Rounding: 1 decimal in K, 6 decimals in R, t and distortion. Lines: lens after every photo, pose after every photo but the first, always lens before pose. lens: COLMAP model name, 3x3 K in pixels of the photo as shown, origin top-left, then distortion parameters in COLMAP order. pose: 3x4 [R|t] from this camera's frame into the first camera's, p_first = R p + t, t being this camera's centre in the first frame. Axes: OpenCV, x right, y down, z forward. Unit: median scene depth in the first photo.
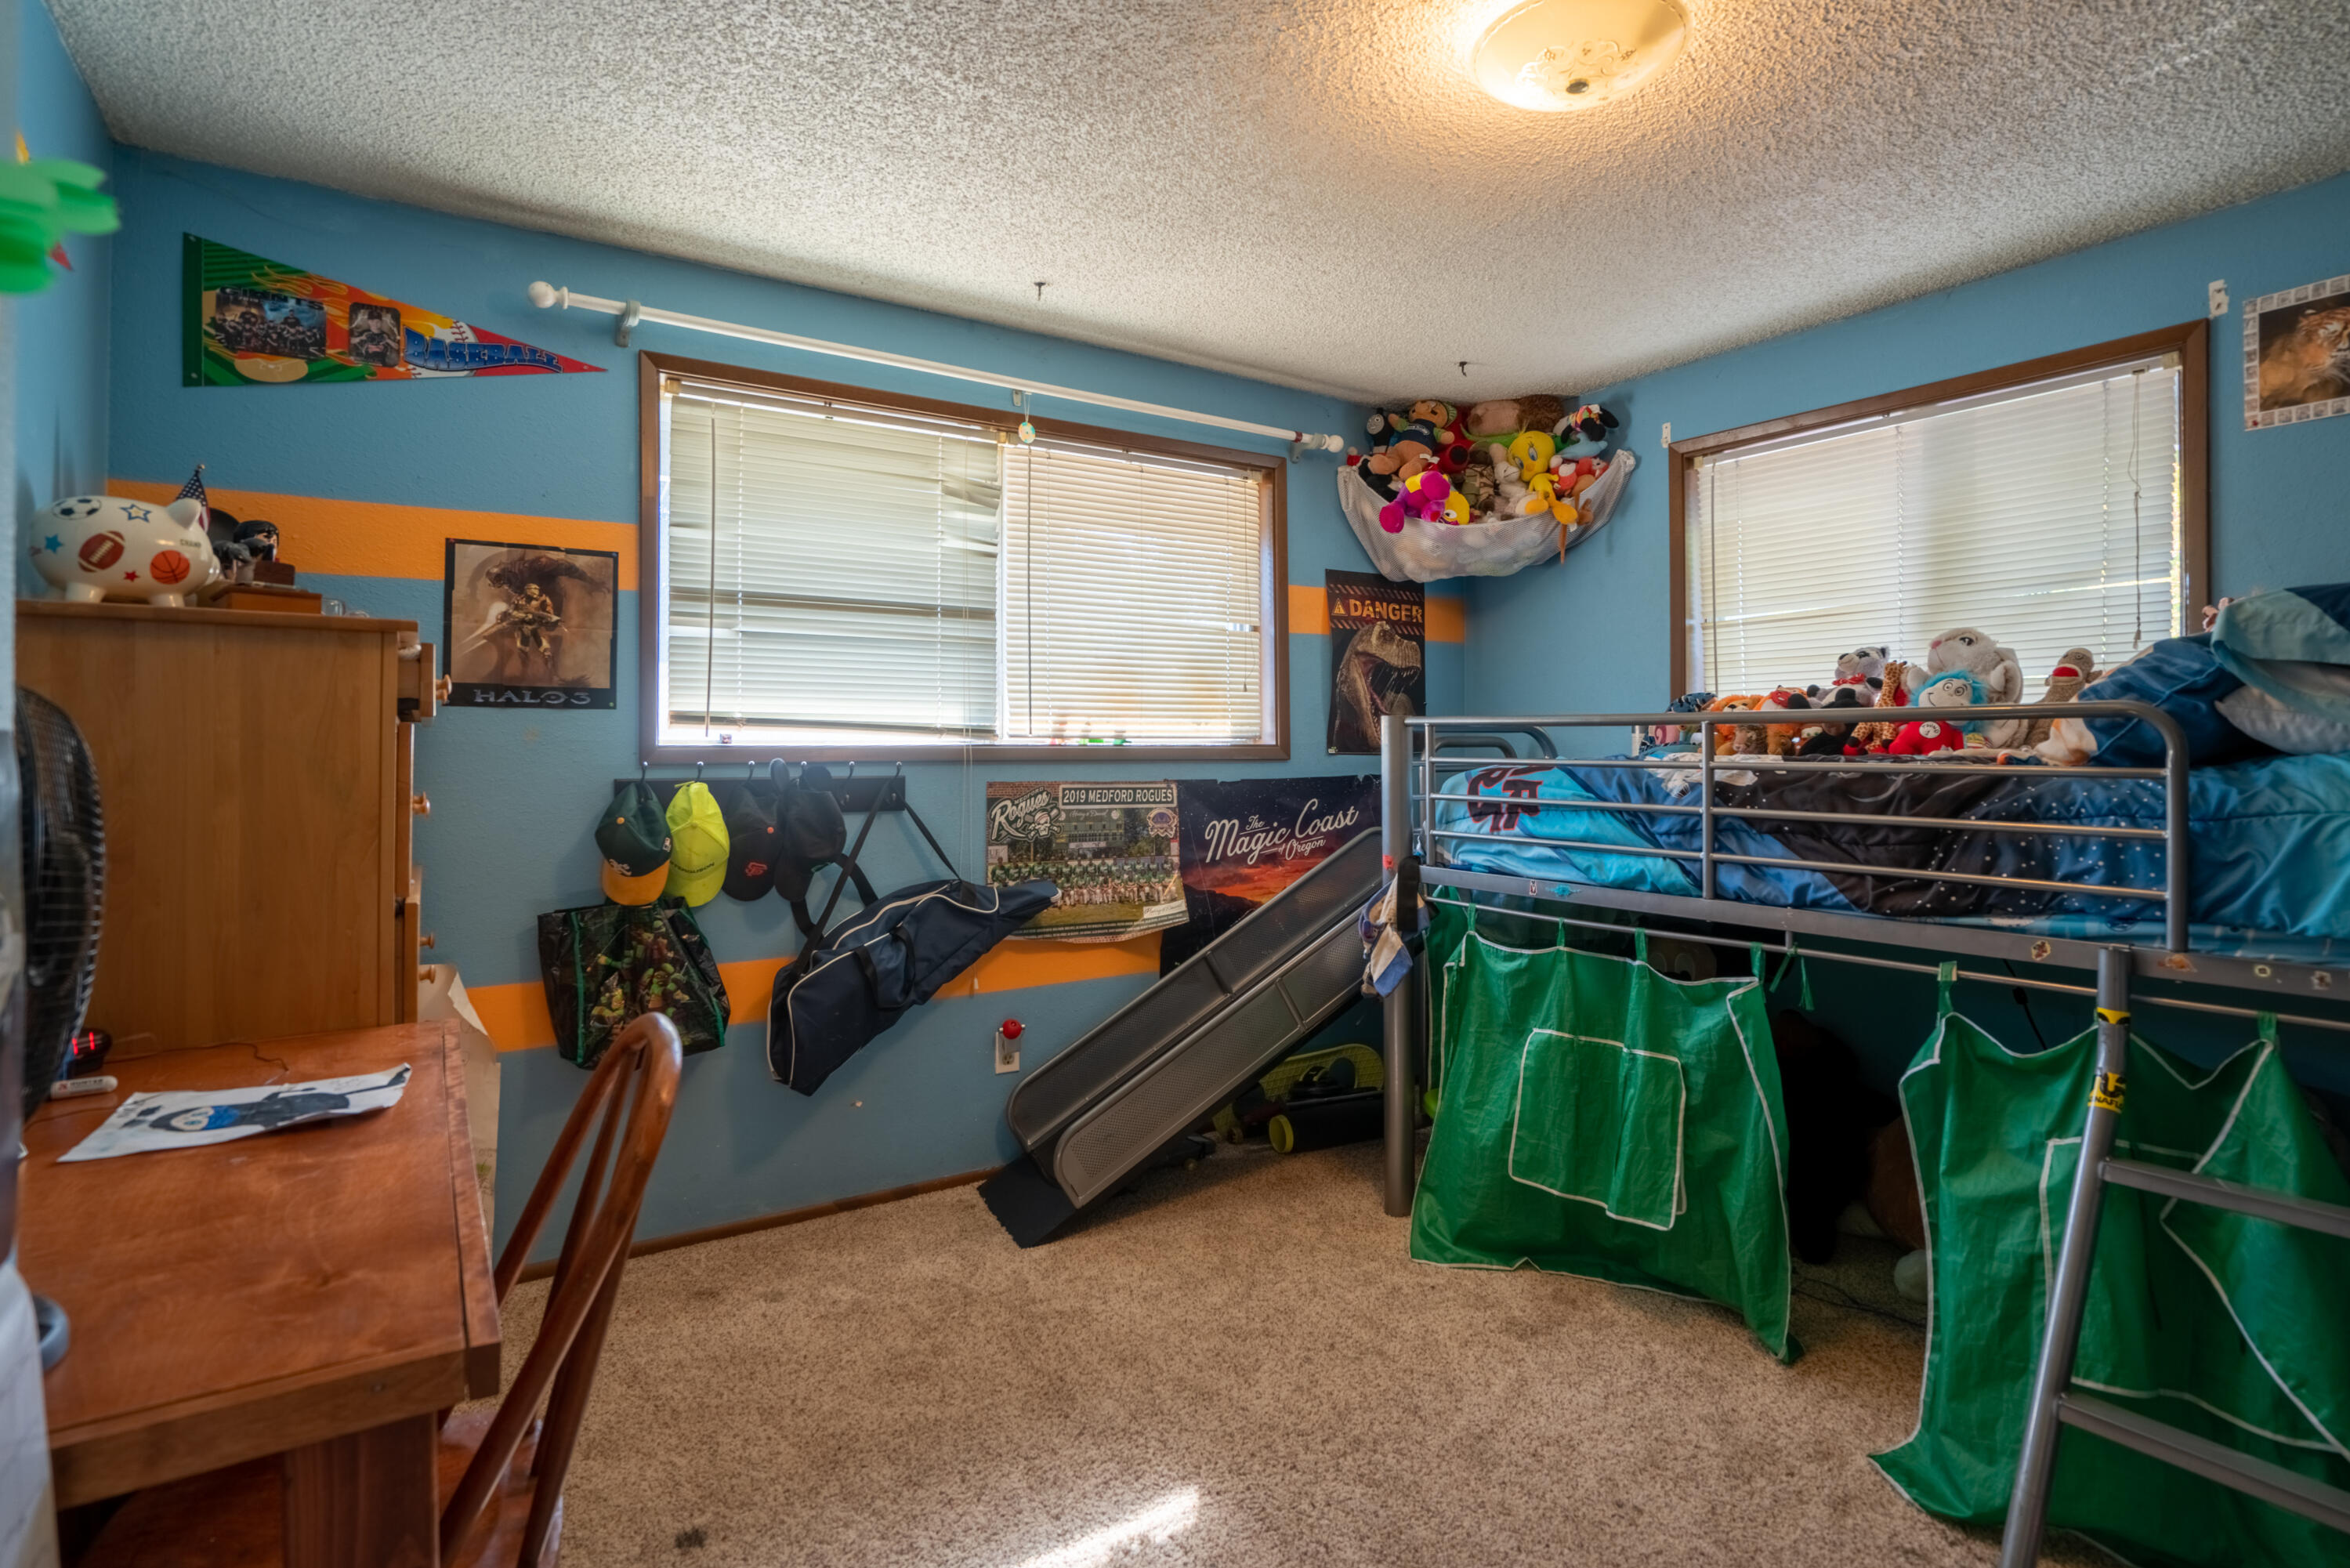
lens RADIAL K [[1088.5, 0, 1164.7], [0, 1088.5, 758.4], [0, 0, 1]] dist [-0.054962, 0.014608]
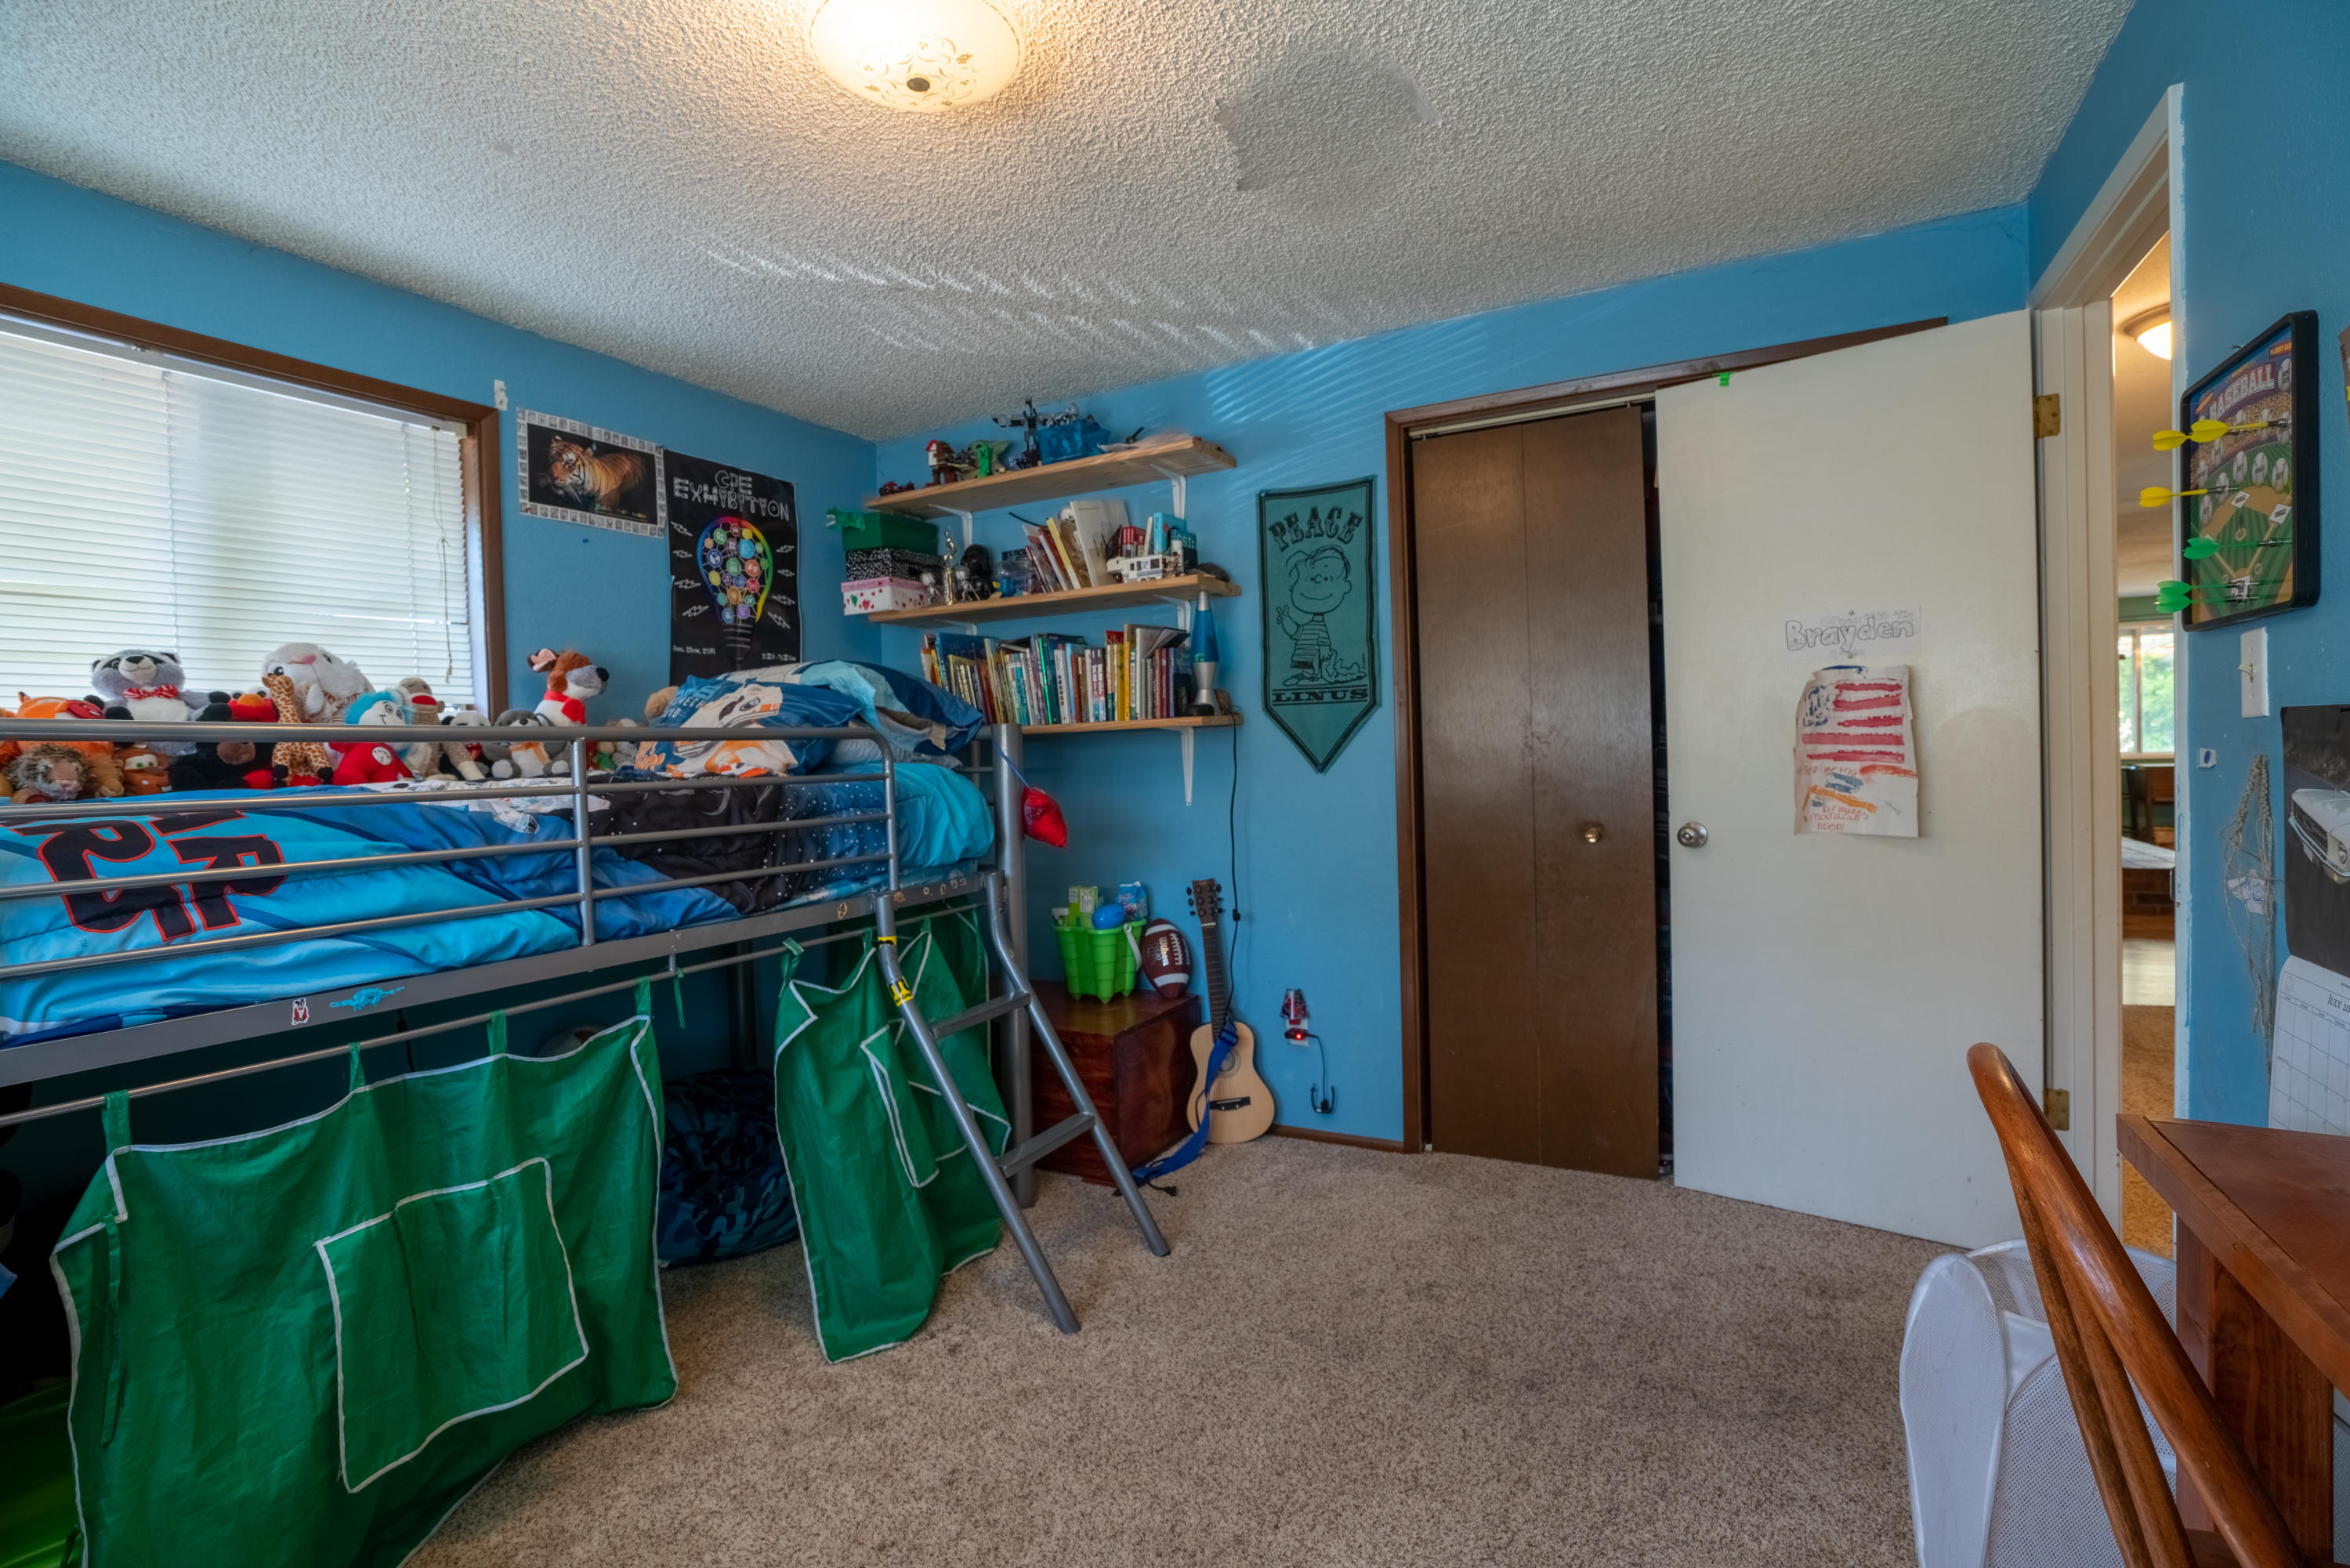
lens RADIAL K [[1088.5, 0, 1164.1], [0, 1088.5, 785.6], [0, 0, 1]] dist [-0.054962, 0.014608]
pose [[-0.459909, -0.012804, 0.887874, -0.443877], [0.038458, 0.998671, 0.034322, -0.007650], [-0.887133, 0.049931, -0.458805, 0.943251]]
